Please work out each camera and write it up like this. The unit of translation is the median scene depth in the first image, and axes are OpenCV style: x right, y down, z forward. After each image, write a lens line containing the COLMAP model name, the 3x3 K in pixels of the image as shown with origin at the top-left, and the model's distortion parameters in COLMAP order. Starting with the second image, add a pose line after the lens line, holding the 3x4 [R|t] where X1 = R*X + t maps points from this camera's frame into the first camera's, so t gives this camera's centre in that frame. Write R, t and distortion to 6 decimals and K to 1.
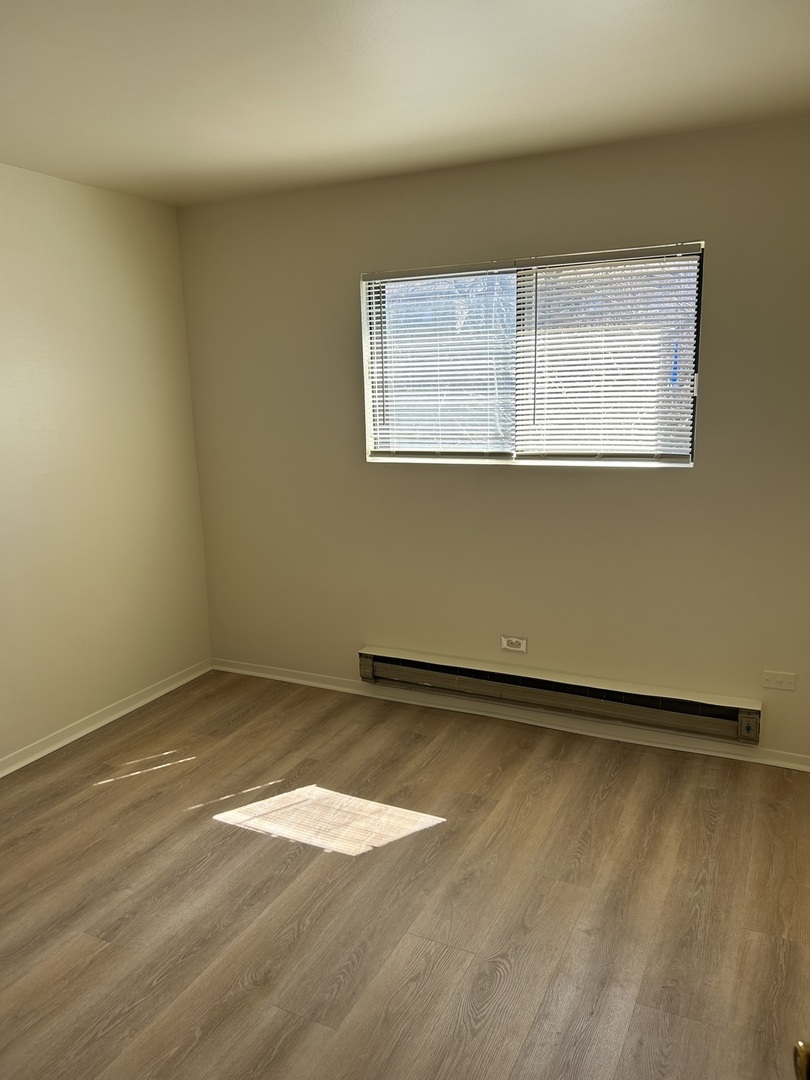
lens RADIAL K [[846.4, 0, 357.8], [0, 846.4, 555.1], [0, 0, 1]] dist [0.104167, -0.103564]
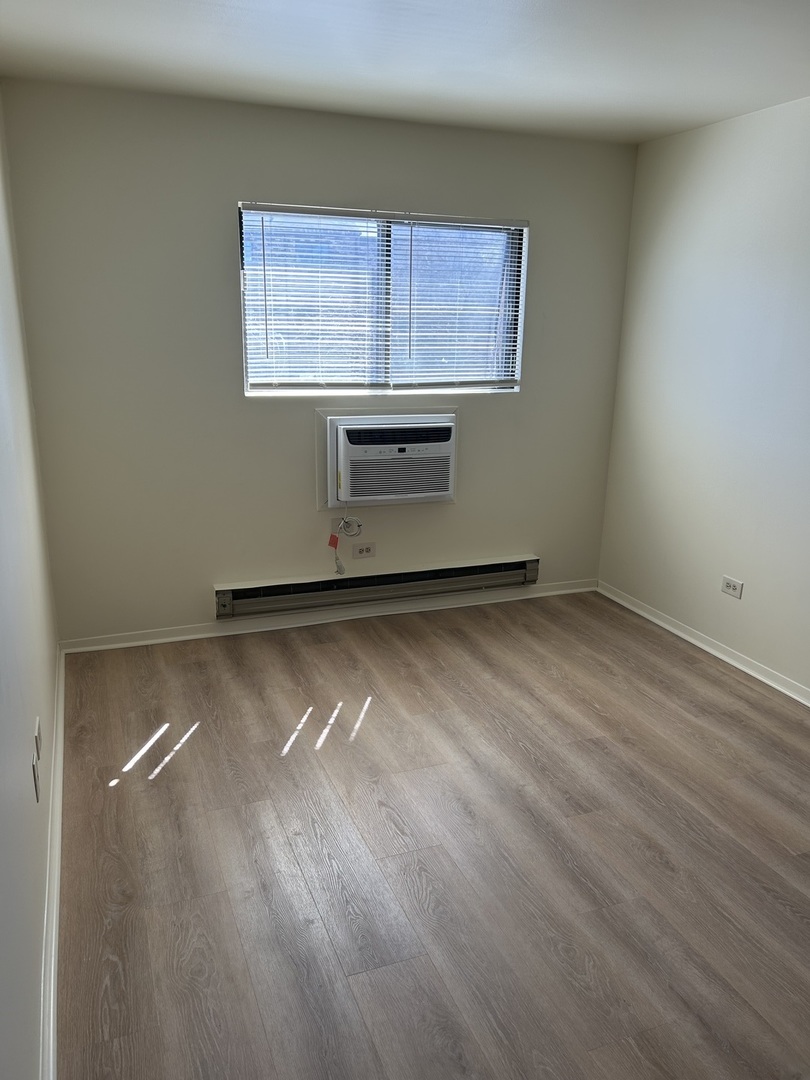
lens RADIAL K [[825.1, 0, 411.5], [0, 825.1, 546.1], [0, 0, 1]] dist [0.099521, -0.099525]
pose [[0.647255, -0.168382, 0.743444, -0.649936], [0.113222, 0.985716, 0.124682, -0.037730], [-0.753818, 0.003473, 0.657074, 0.230339]]
